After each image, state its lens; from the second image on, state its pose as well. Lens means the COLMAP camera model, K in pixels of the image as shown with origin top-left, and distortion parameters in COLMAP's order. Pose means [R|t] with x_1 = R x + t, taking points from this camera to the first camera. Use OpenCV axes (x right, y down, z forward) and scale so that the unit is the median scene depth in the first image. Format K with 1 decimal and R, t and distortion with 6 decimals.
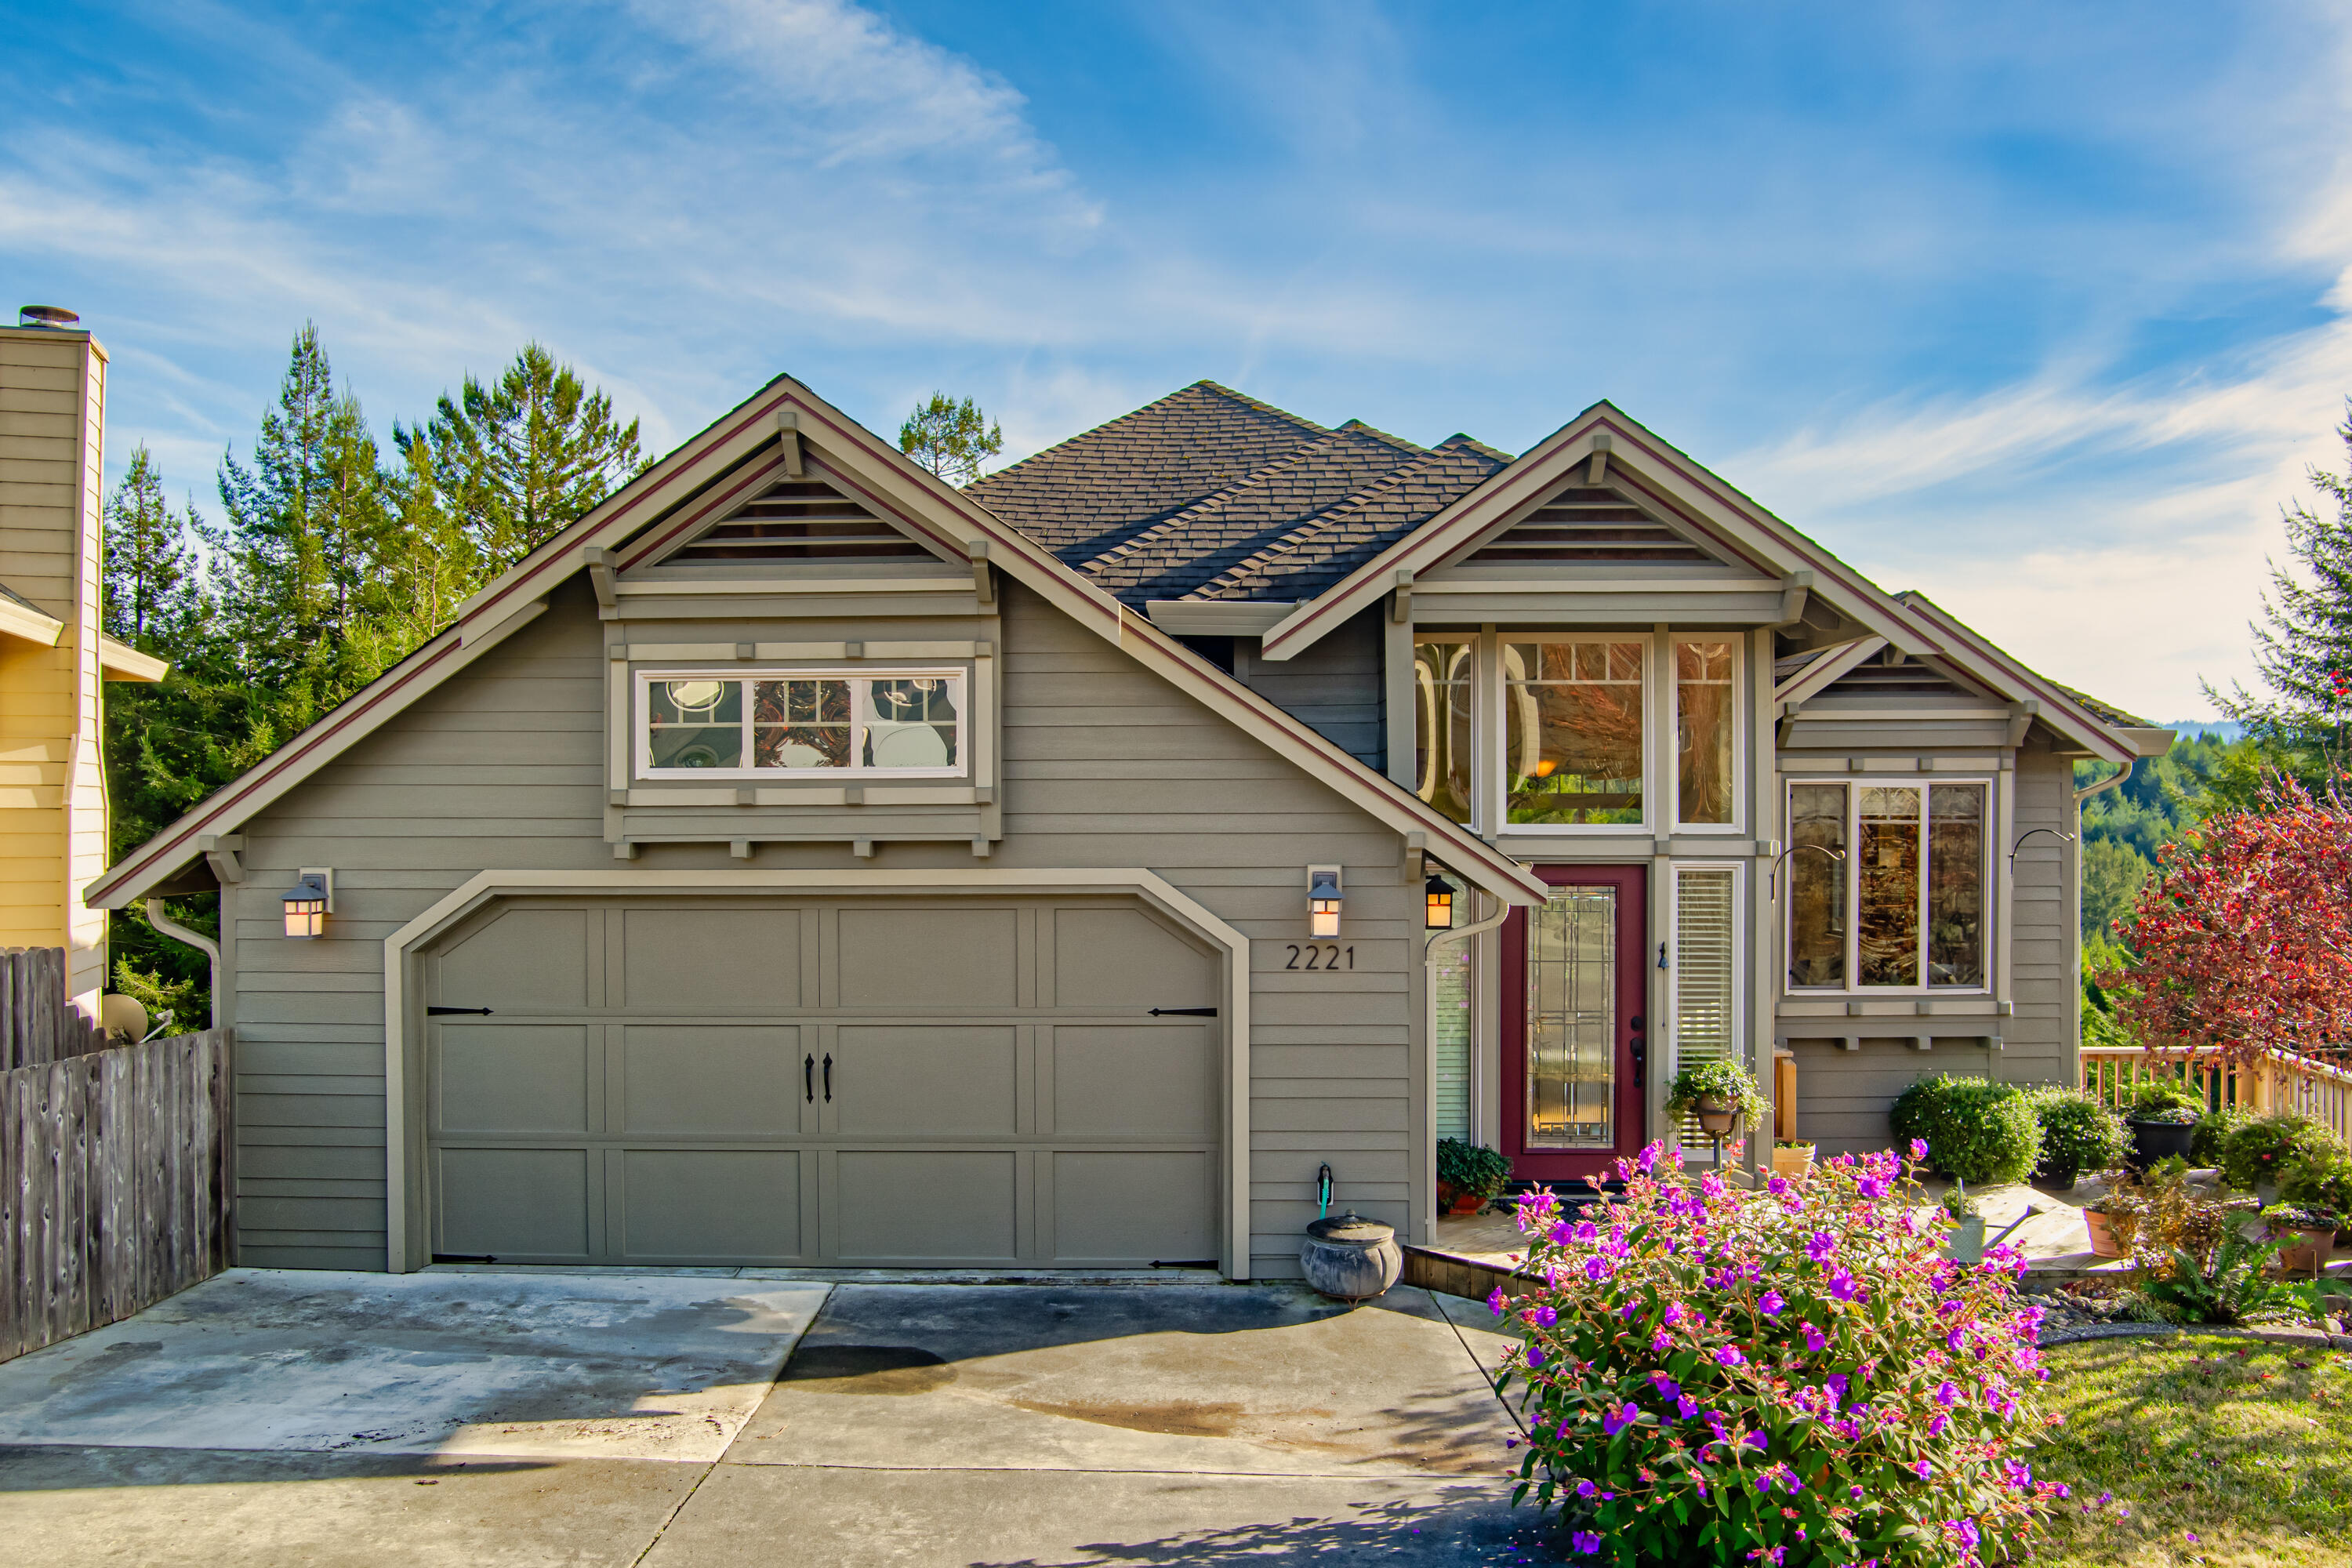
lens RADIAL K [[1904.5, 0, 1167.4], [0, 1904.5, 789.1], [0, 0, 1]] dist [-0.077503, 0.031171]
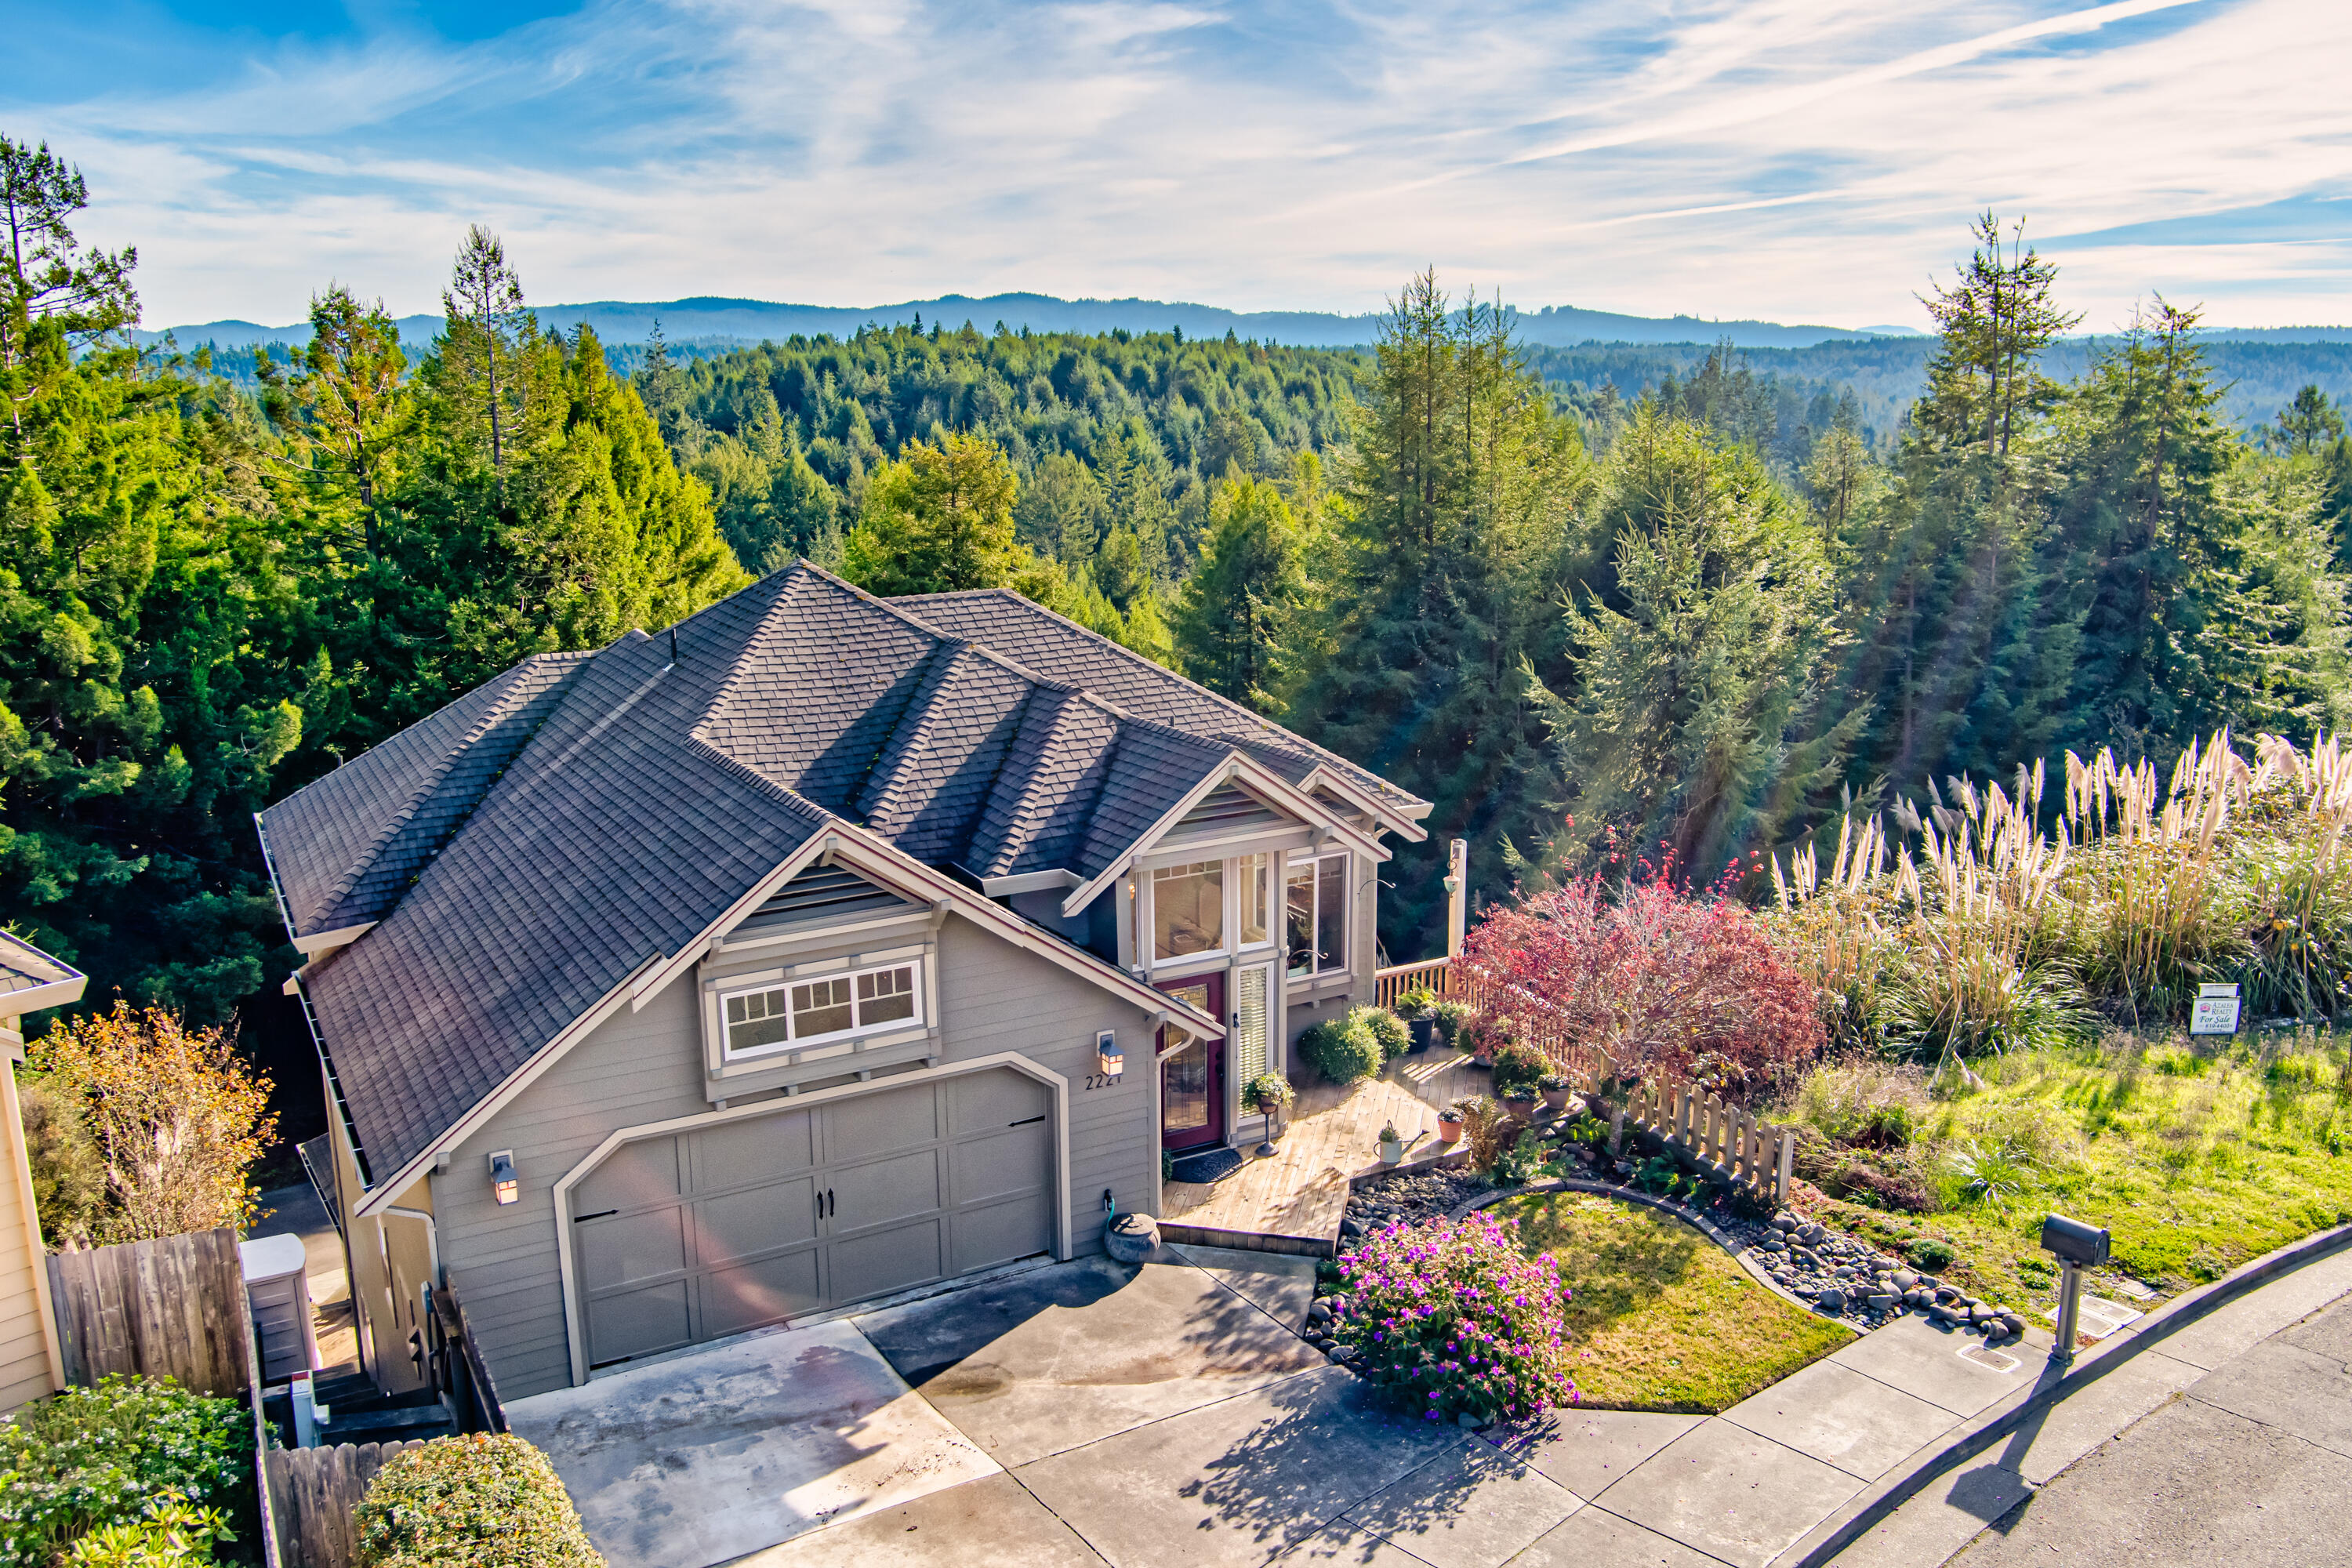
lens RADIAL K [[1904.5, 0, 1175.6], [0, 1904.5, 790.2], [0, 0, 1]] dist [-0.077503, 0.031171]
pose [[0.855125, -0.118123, 0.504786, -0.715772], [0.004423, 0.975323, 0.220738, -0.559423], [-0.518403, -0.186526, 0.834546, -0.451732]]
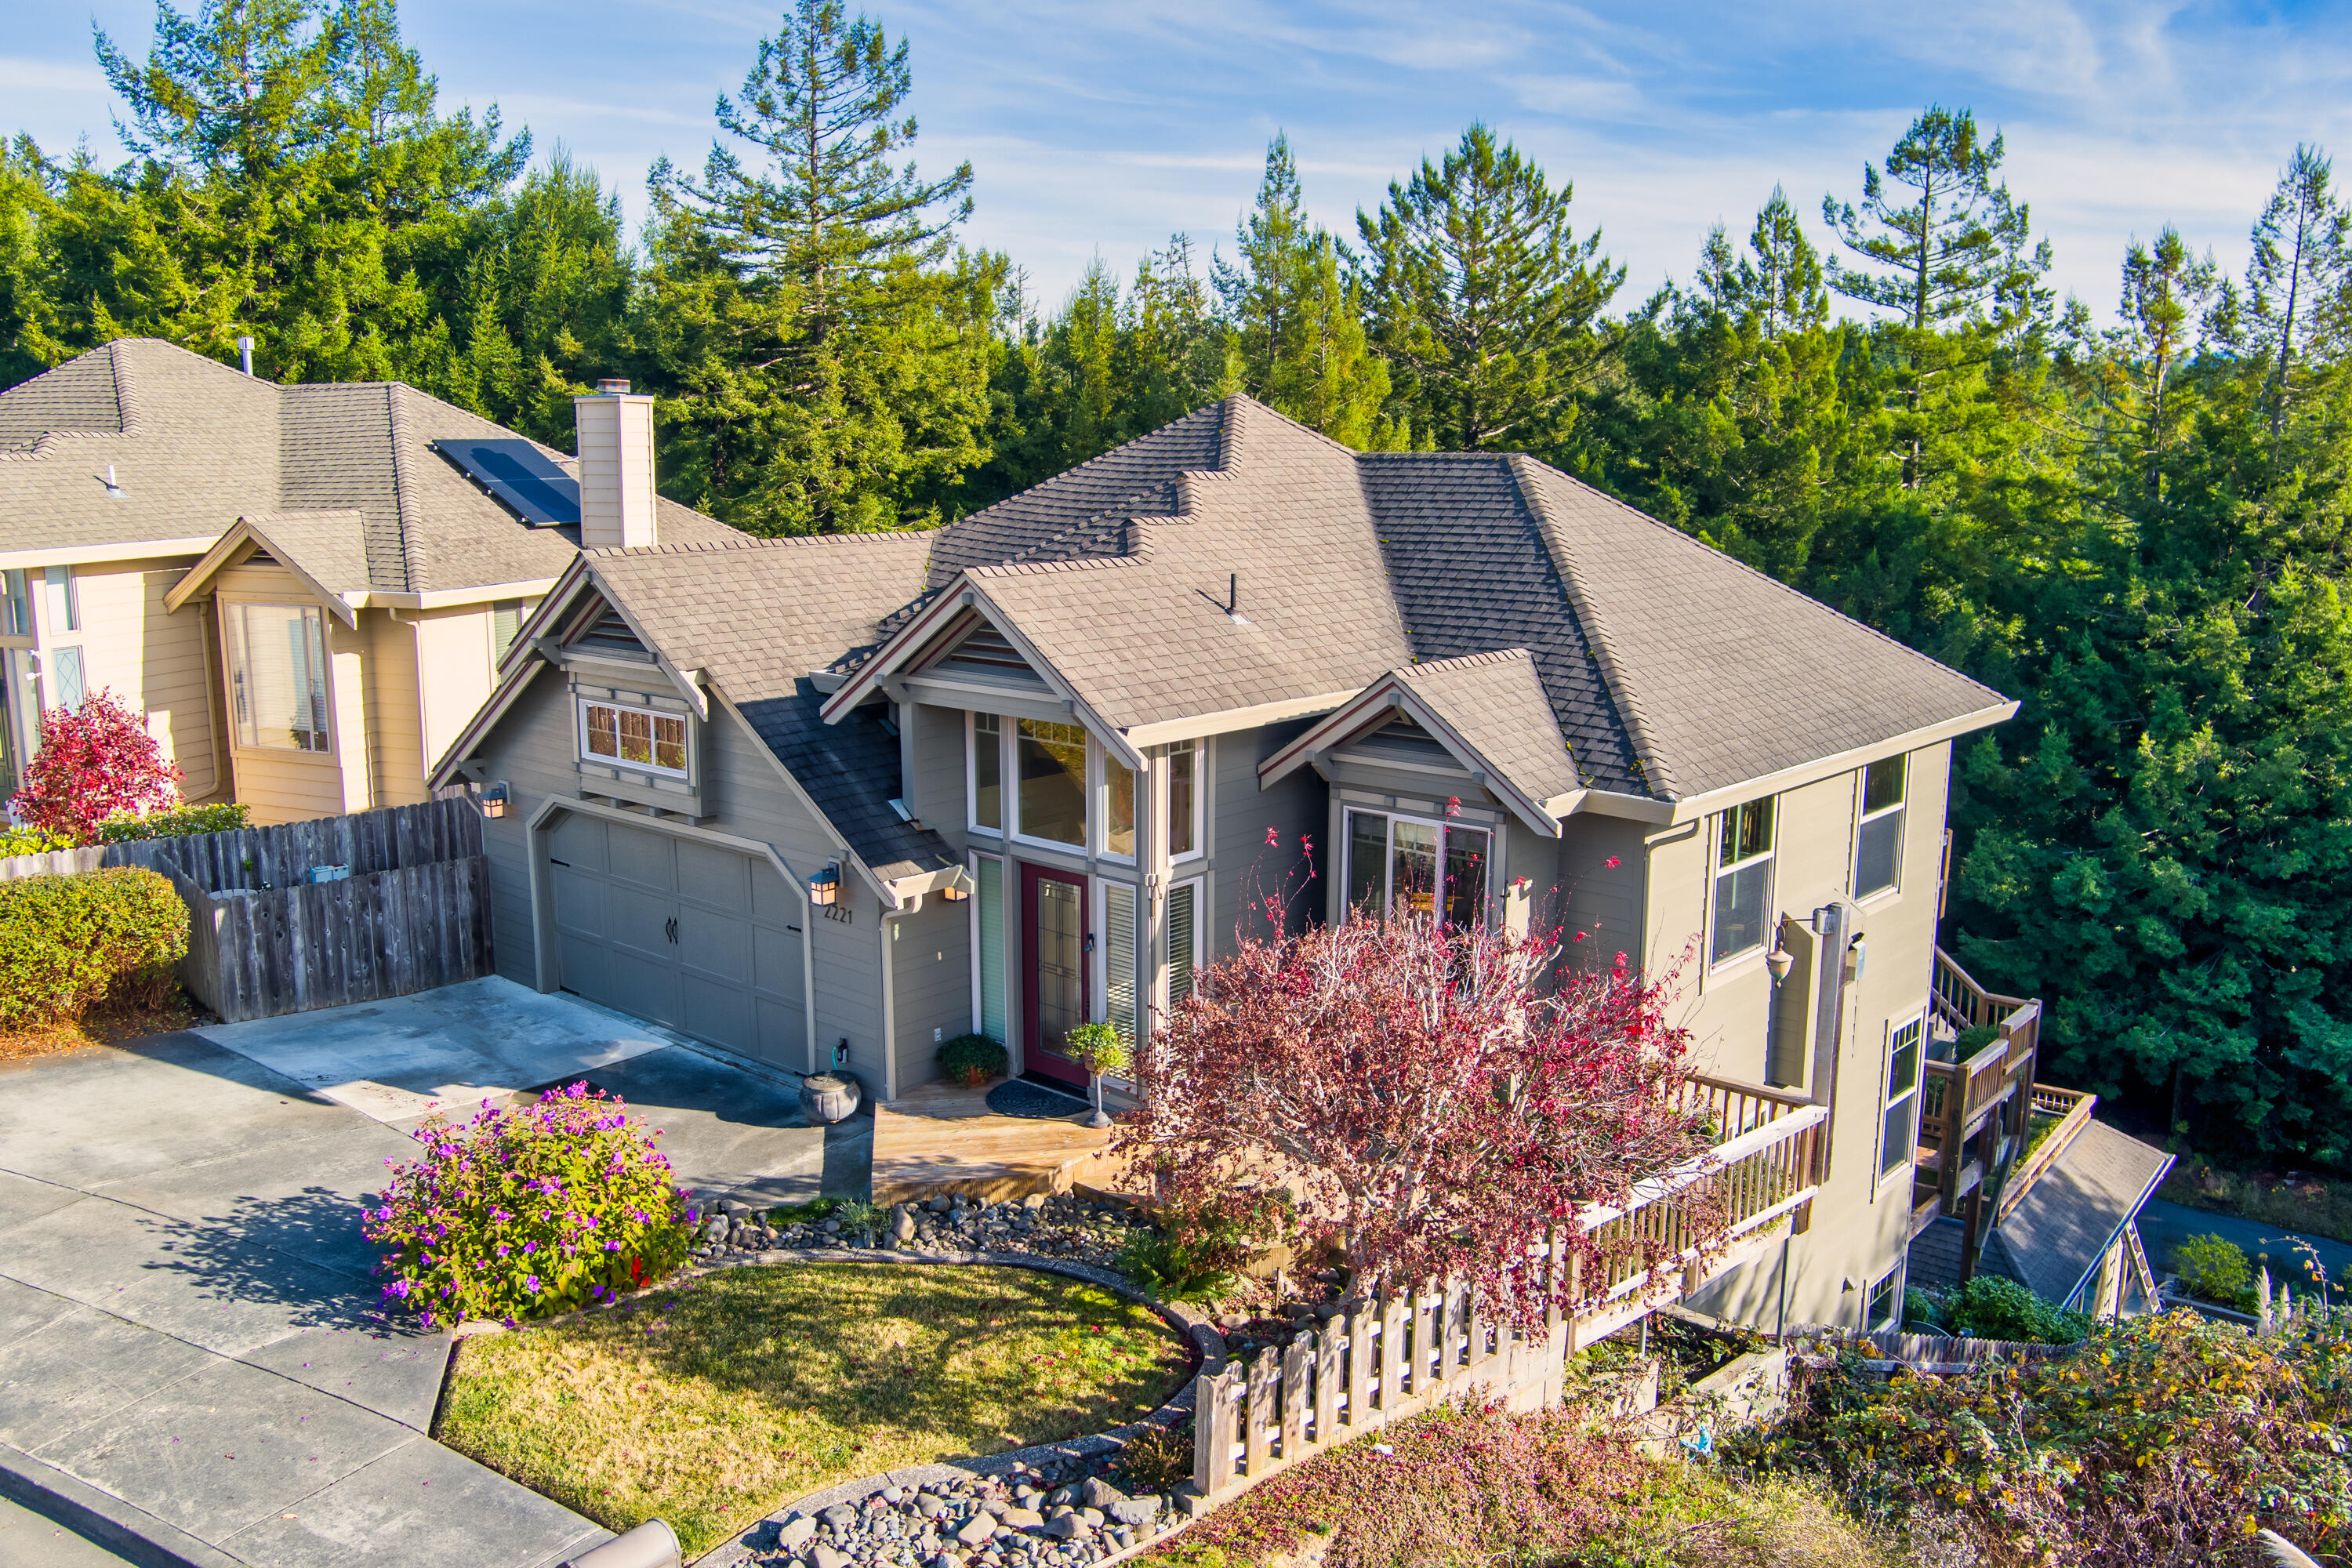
lens RADIAL K [[1904.5, 0, 1175.6], [0, 1904.5, 786.2], [0, 0, 1]] dist [-0.077503, 0.031171]
pose [[0.764005, 0.123827, -0.633216, 1.300620], [0.002303, 0.980881, 0.194593, -0.328690], [0.645206, -0.150128, 0.749113, -0.003456]]
